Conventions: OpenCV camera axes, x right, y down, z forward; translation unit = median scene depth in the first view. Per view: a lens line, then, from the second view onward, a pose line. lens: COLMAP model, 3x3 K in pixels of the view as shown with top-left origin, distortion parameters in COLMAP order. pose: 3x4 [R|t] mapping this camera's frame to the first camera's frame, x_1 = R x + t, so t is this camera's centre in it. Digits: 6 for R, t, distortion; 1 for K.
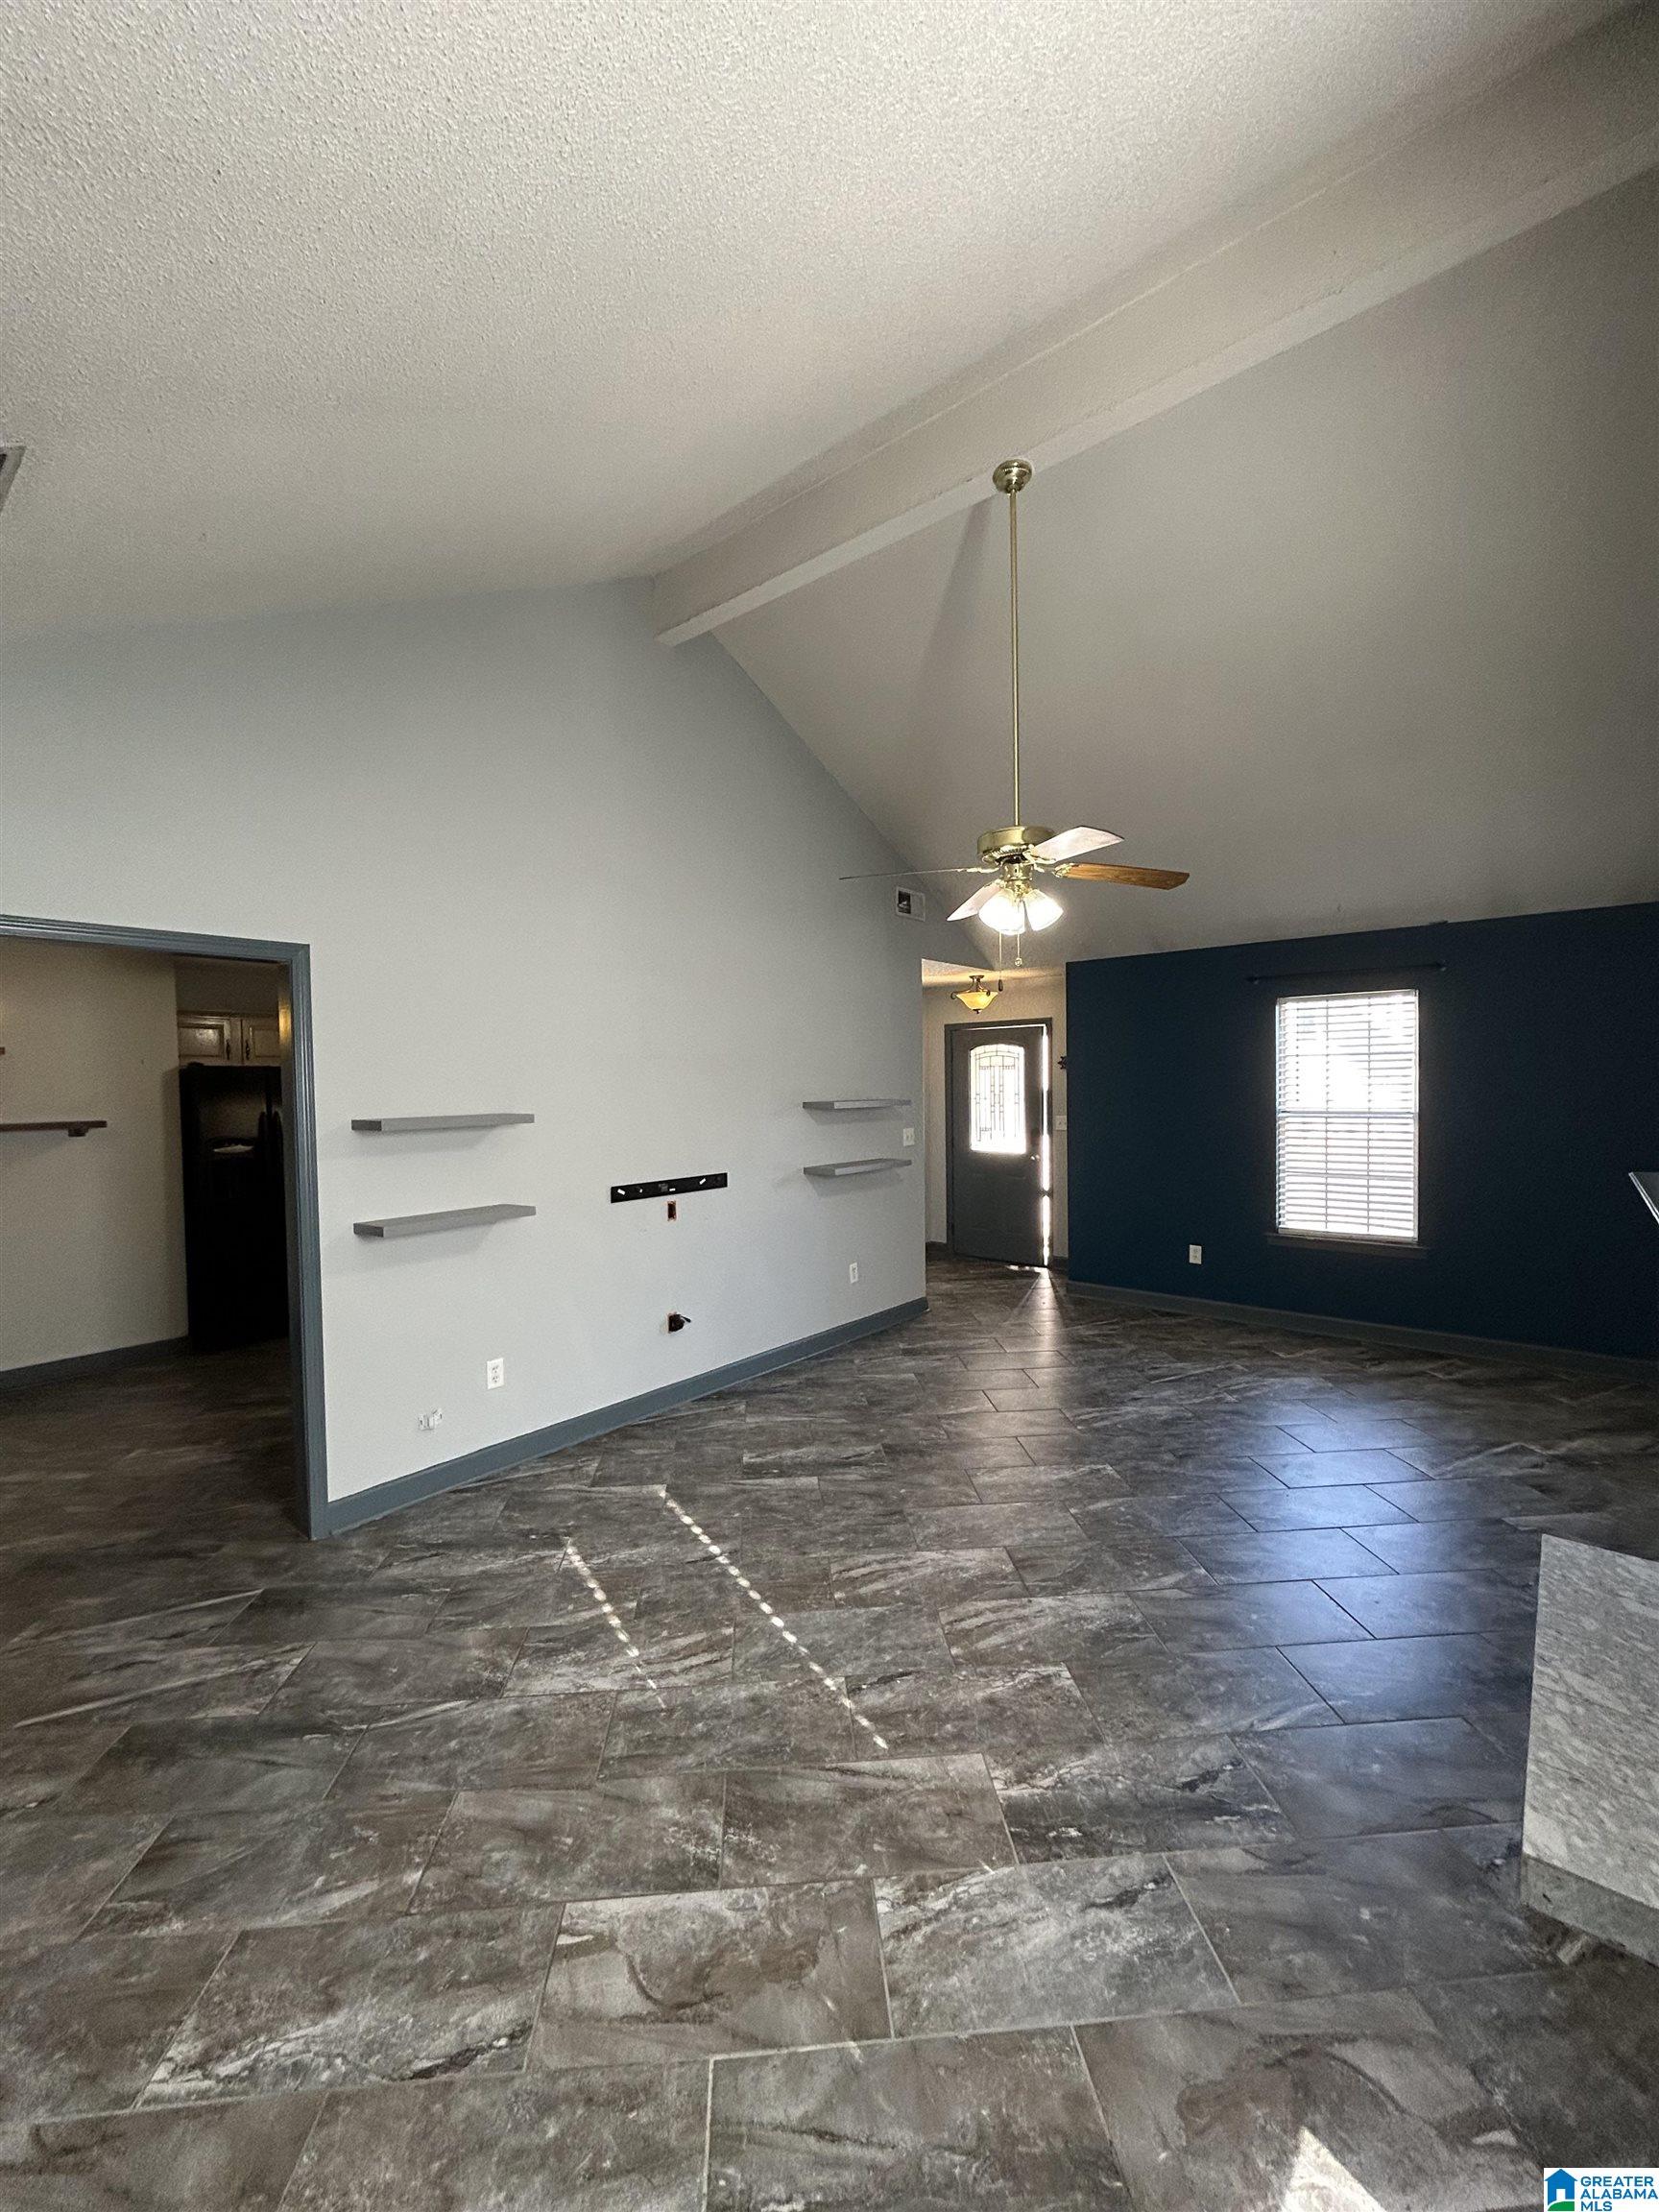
lens RADIAL K [[892.0, 0, 831.5], [0, 892.0, 1106.9], [0, 0, 1]] dist [0.002930, -0.000002]
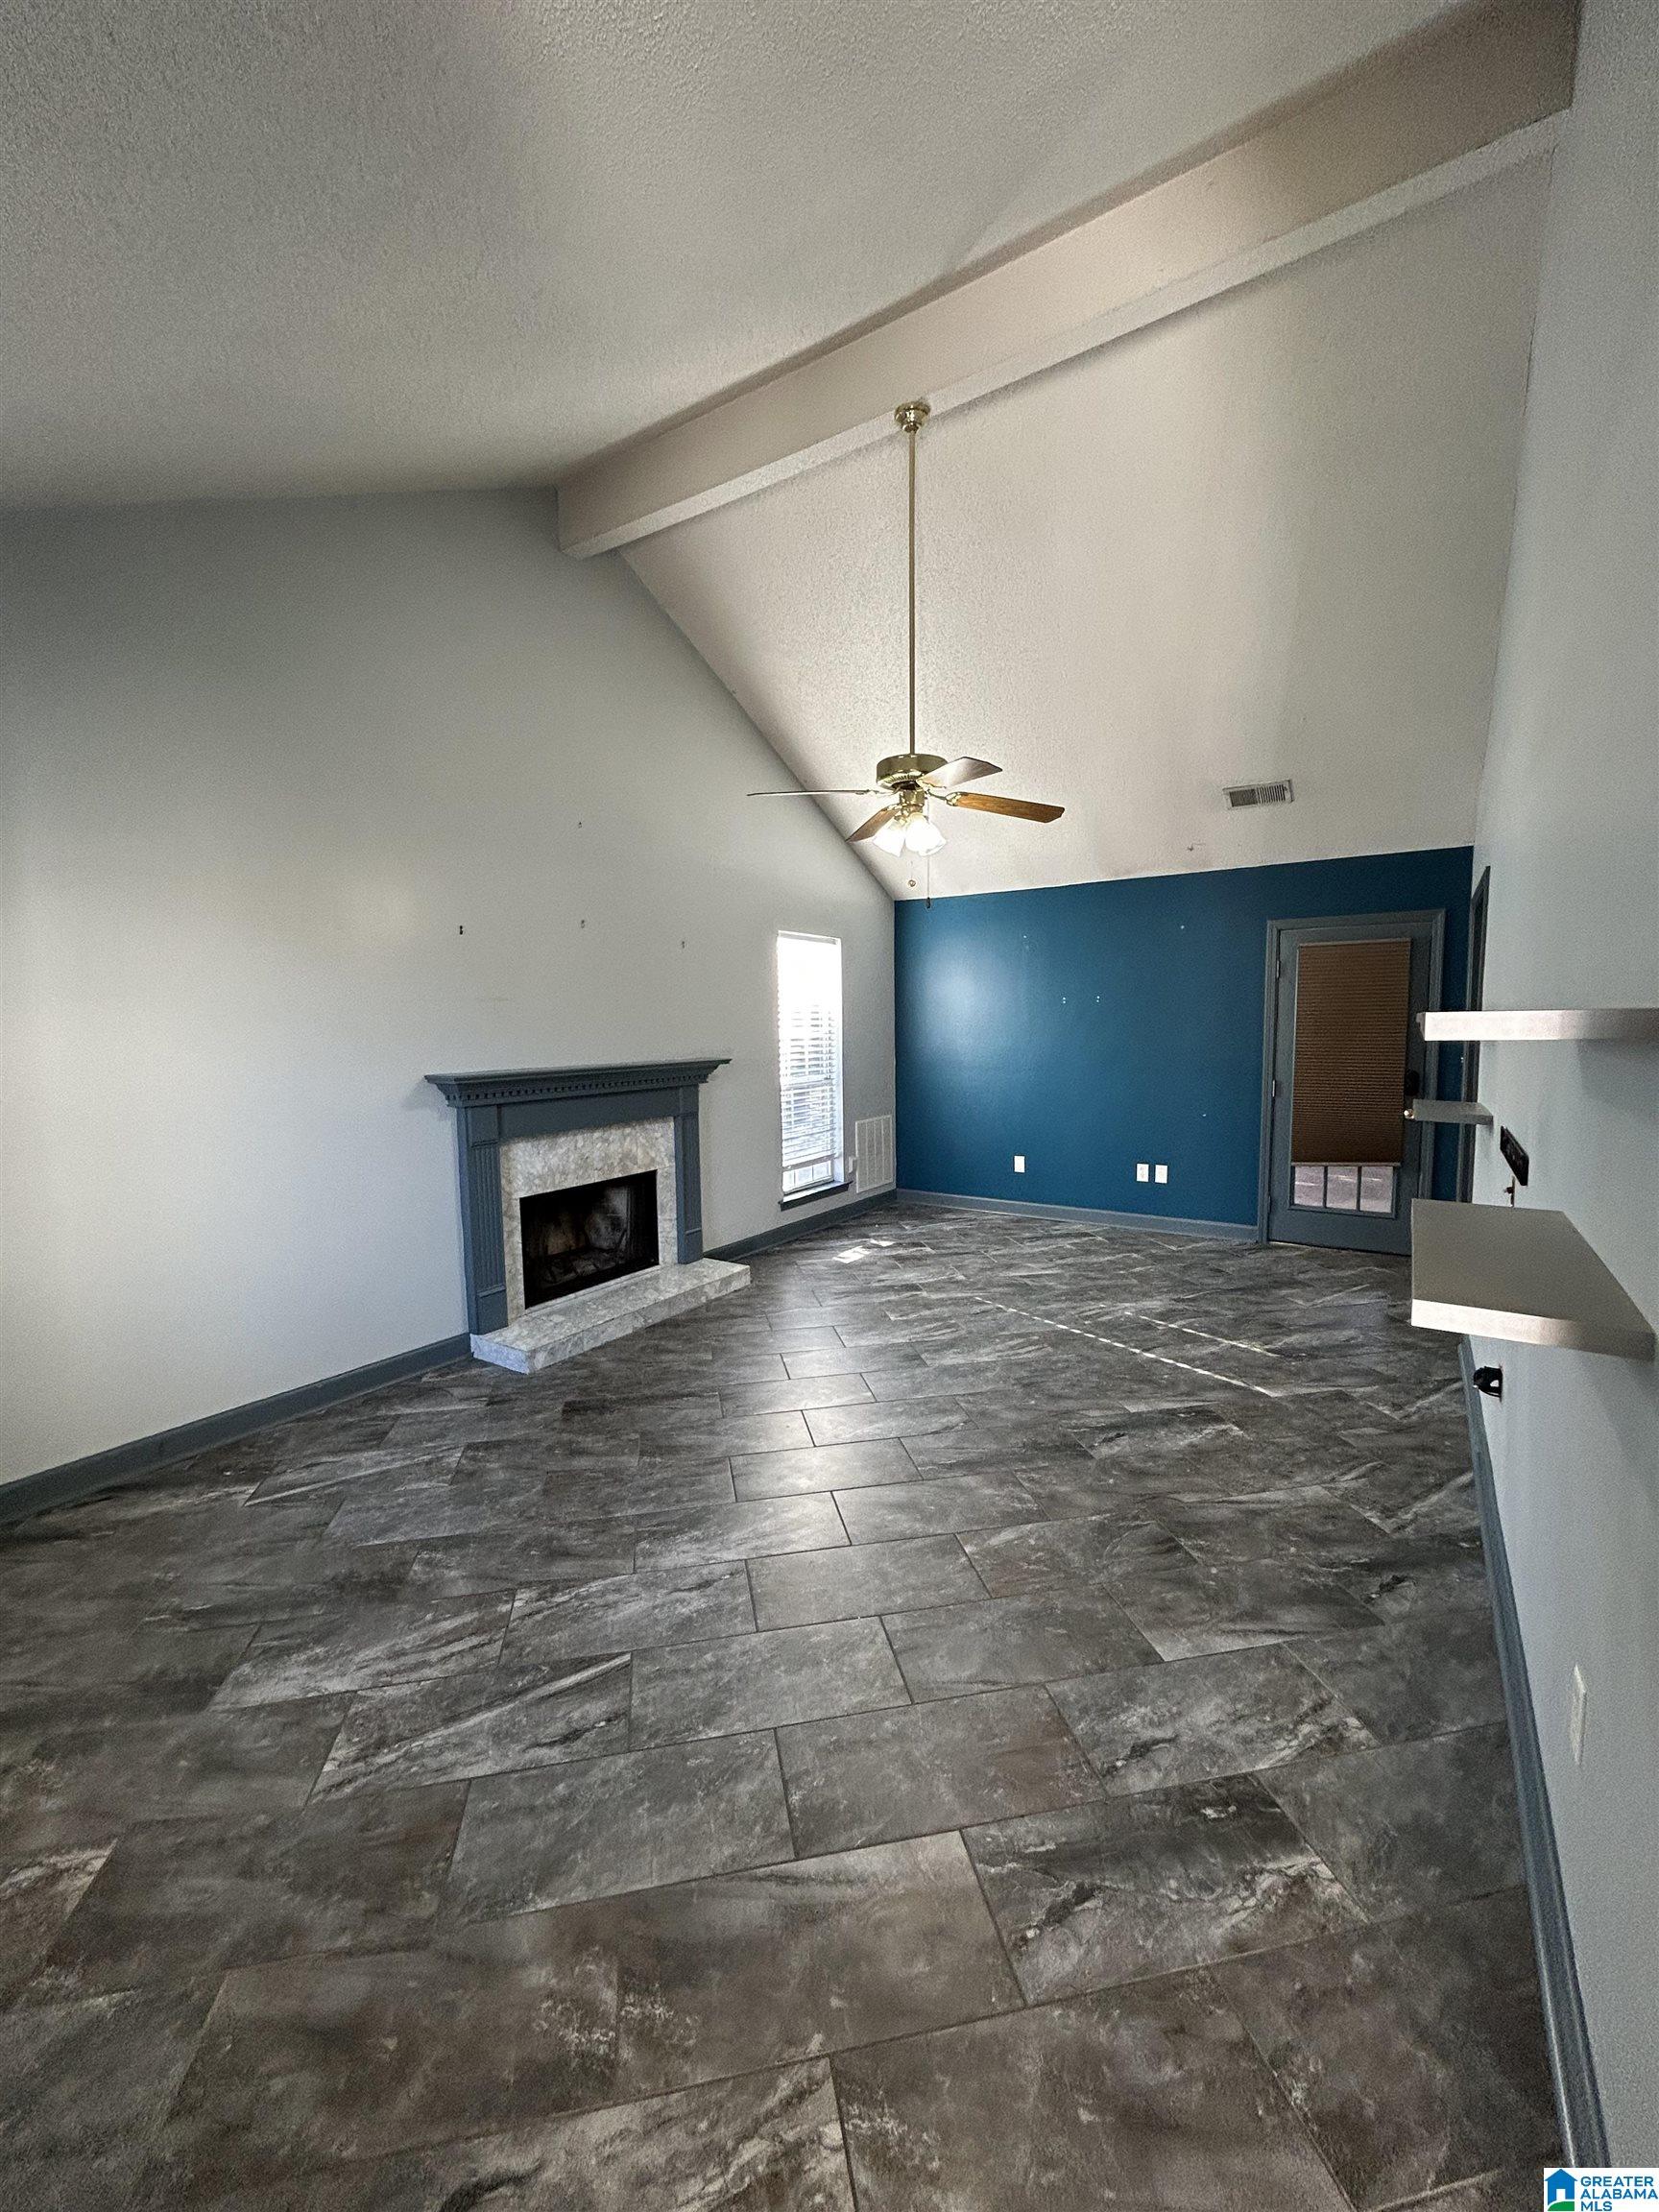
lens RADIAL K [[892.0, 0, 831.5], [0, 892.0, 1106.9], [0, 0, 1]] dist [0.002930, -0.000002]
pose [[-0.992892, 0.037359, -0.113004, 0.474830], [0.023091, 0.991884, 0.125031, -0.030875], [0.116758, 0.121533, -0.985696, 2.258365]]
